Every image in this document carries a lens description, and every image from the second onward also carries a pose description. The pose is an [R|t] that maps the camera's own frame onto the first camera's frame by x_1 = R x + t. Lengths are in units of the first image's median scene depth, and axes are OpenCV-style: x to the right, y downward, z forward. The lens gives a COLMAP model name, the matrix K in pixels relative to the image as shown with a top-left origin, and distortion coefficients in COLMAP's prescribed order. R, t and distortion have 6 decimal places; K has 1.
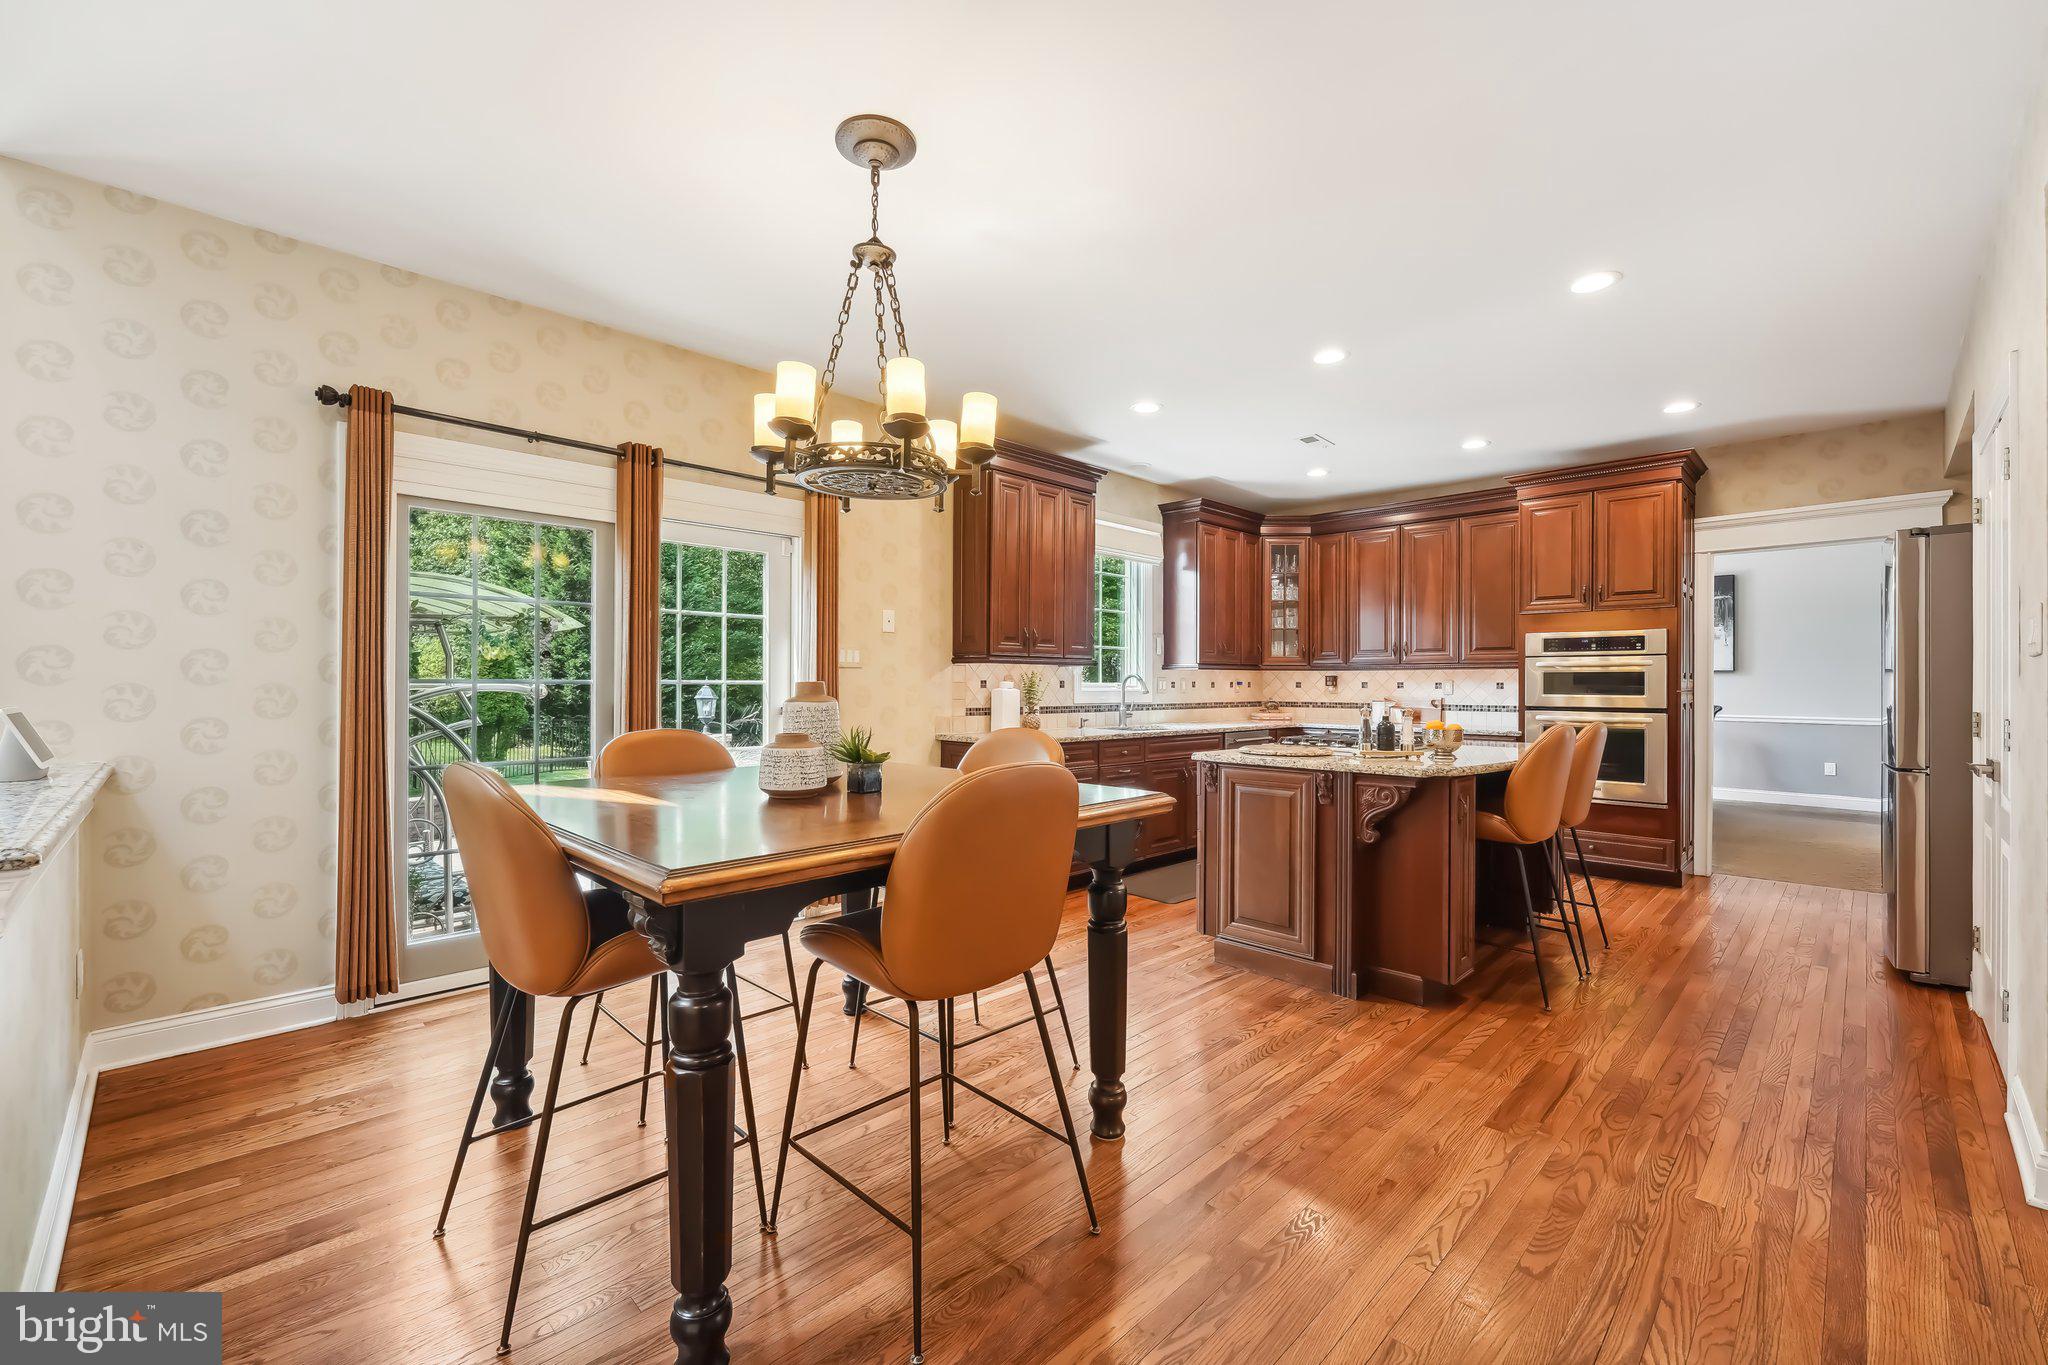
lens RADIAL K [[844.5, 0, 1025.1], [0, 844.5, 671.7], [0, 0, 1]] dist [0.000384, 0.000032]
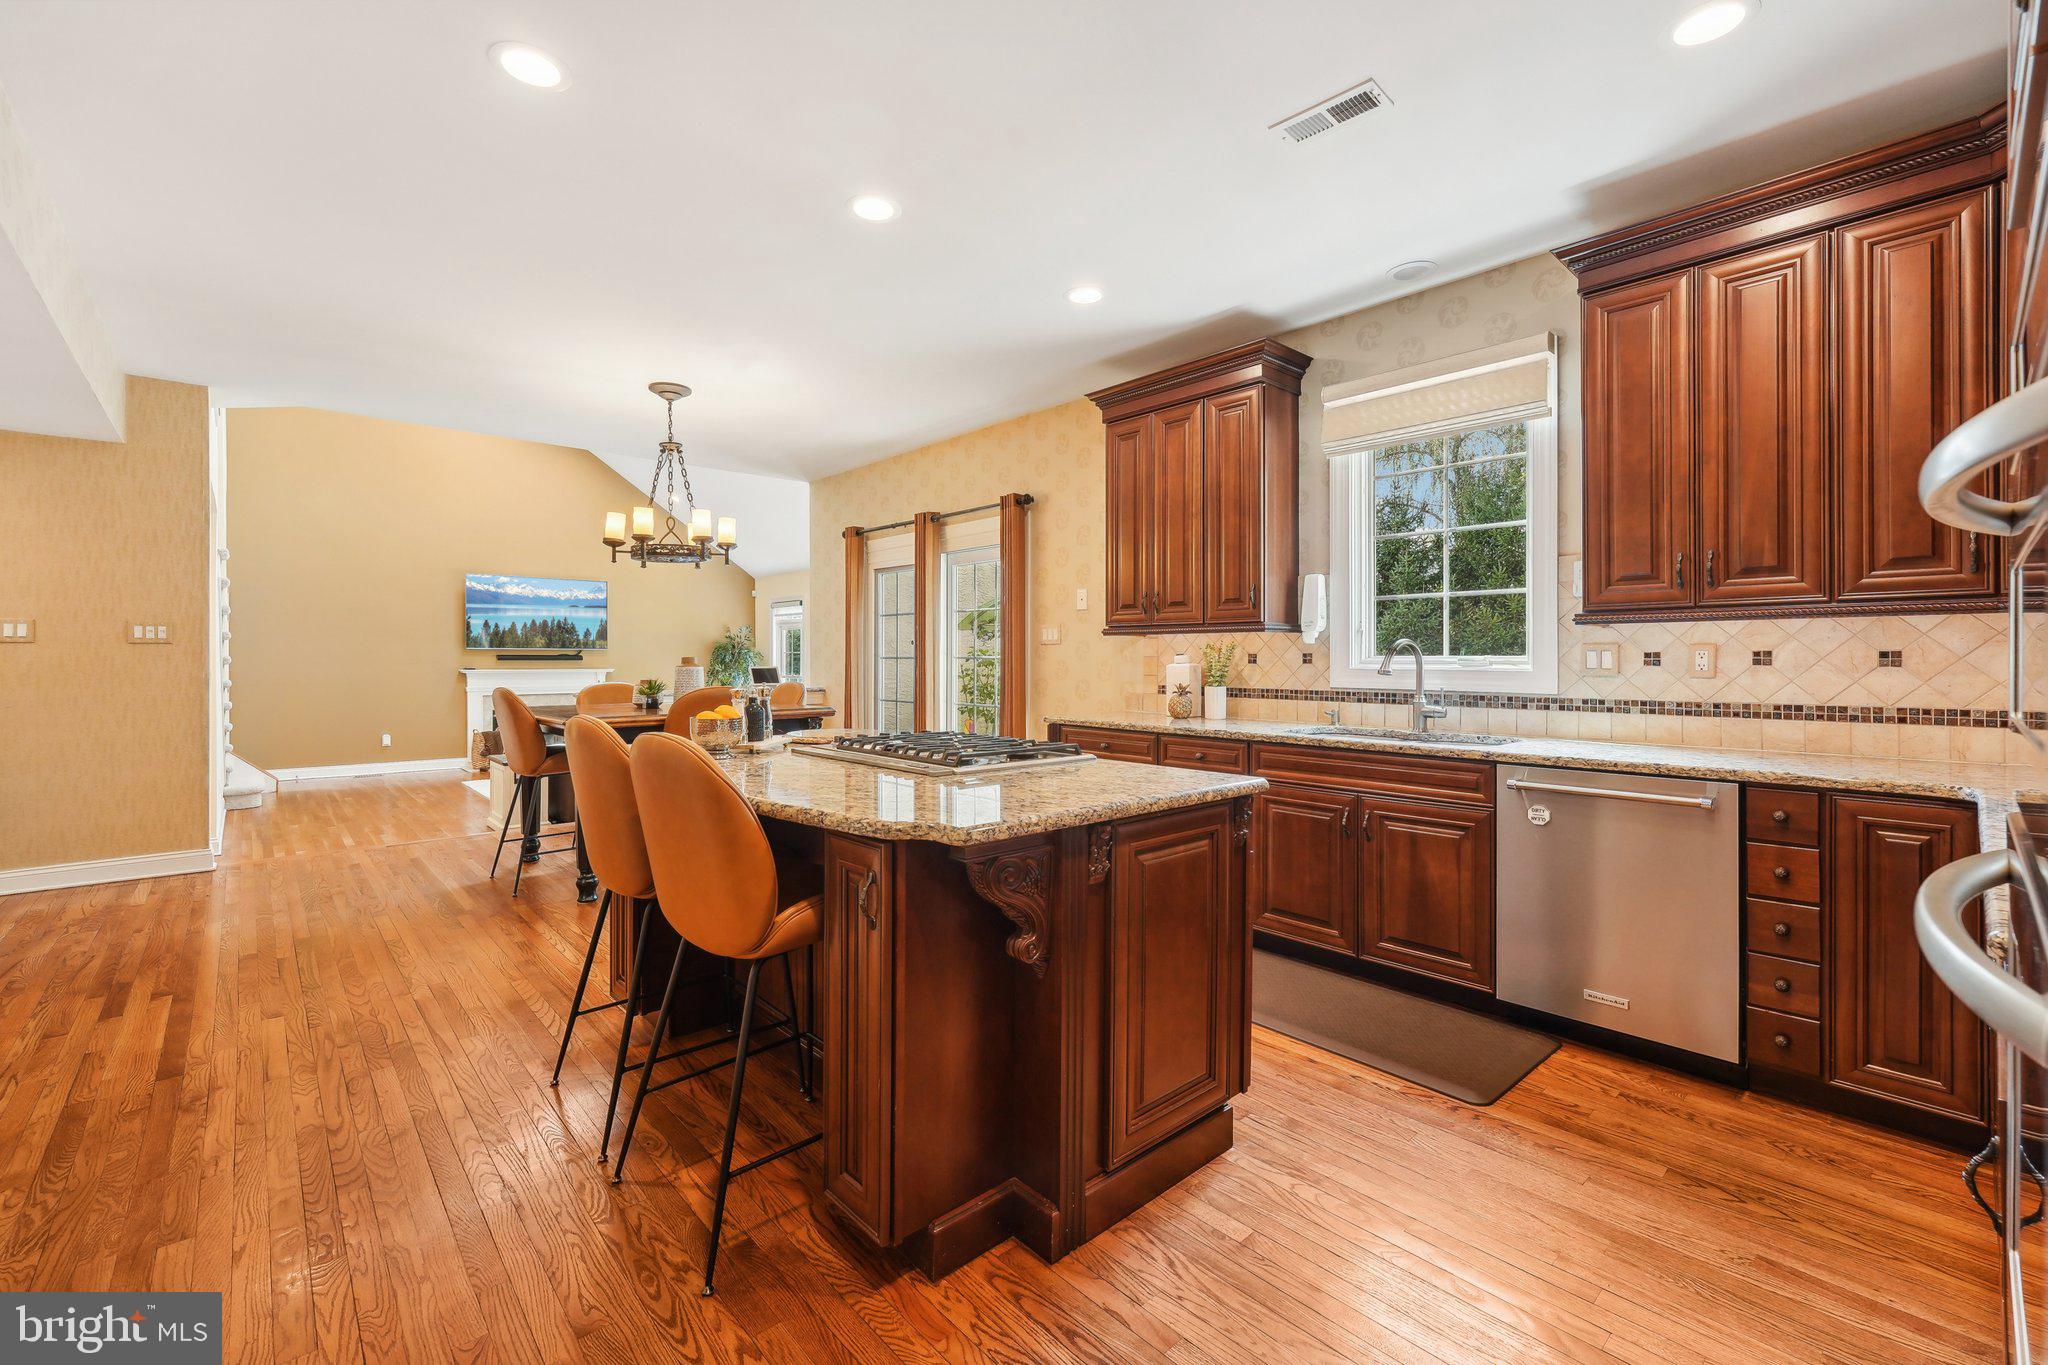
lens RADIAL K [[844.5, 0, 1025.1], [0, 844.5, 671.7], [0, 0, 1]] dist [0.000384, 0.000032]
pose [[-0.043327, 0.004621, -0.999050, 0.809773], [0.005952, 0.999973, 0.004368, 0.023248], [0.999043, -0.005757, -0.043354, 0.868869]]
